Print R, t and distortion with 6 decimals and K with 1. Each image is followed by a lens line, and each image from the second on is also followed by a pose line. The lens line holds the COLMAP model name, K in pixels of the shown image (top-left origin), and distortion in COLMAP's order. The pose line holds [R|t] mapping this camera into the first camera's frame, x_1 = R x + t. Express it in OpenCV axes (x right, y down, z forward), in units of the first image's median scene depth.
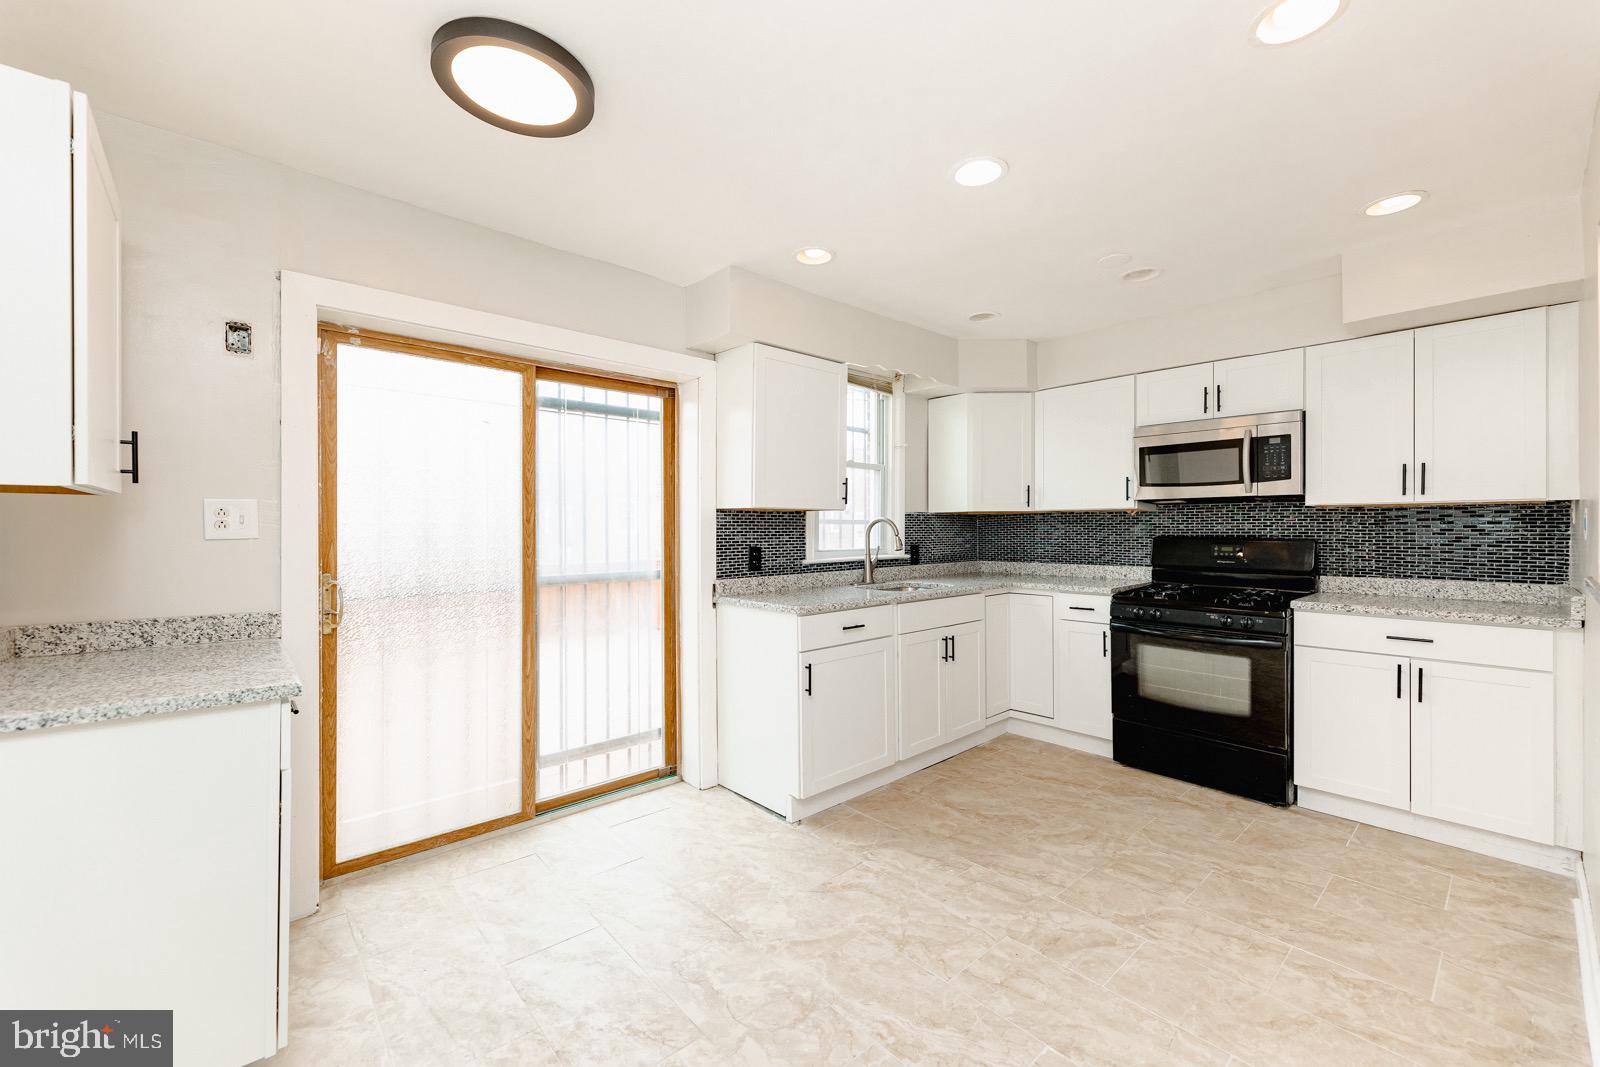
lens RADIAL K [[654.0, 0, 805.1], [0, 654.0, 530.0], [0, 0, 1]] dist [0.001008, -0.000291]
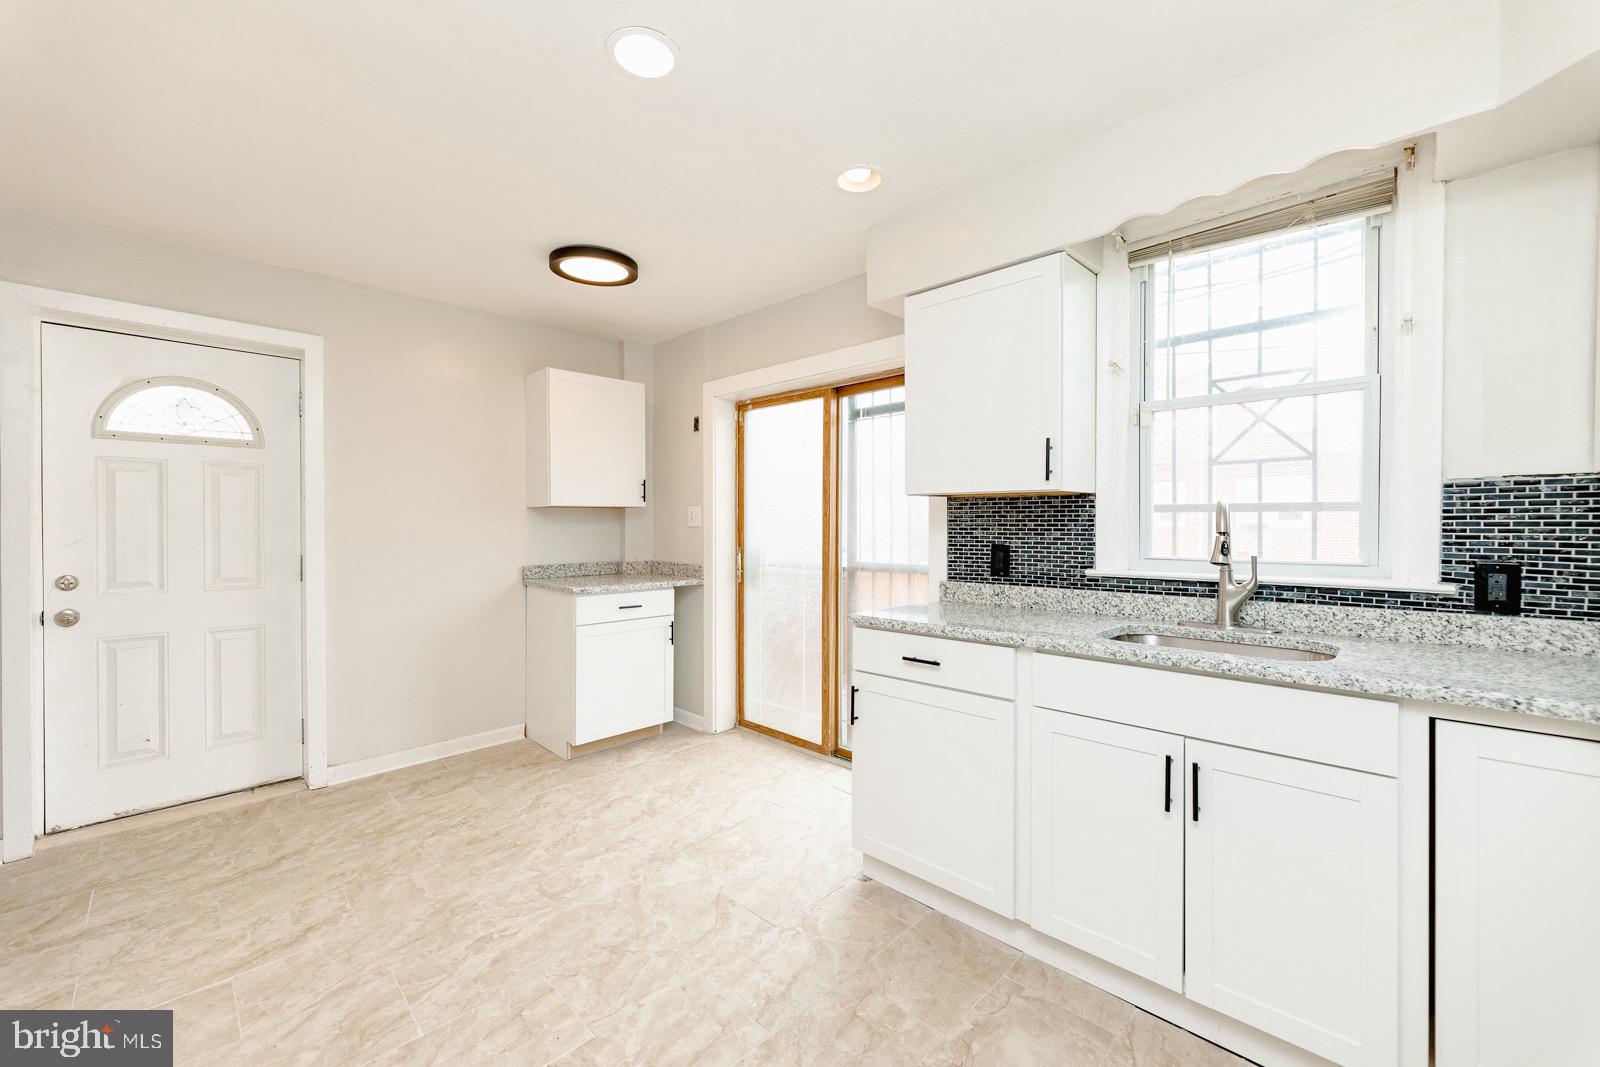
lens RADIAL K [[654.0, 0, 805.1], [0, 654.0, 530.0], [0, 0, 1]] dist [0.001008, -0.000291]
pose [[0.046475, 0.010908, -0.998860, 0.751250], [-0.001137, 0.999940, 0.010867, 0.000733], [0.998919, 0.000631, 0.046485, 0.829193]]
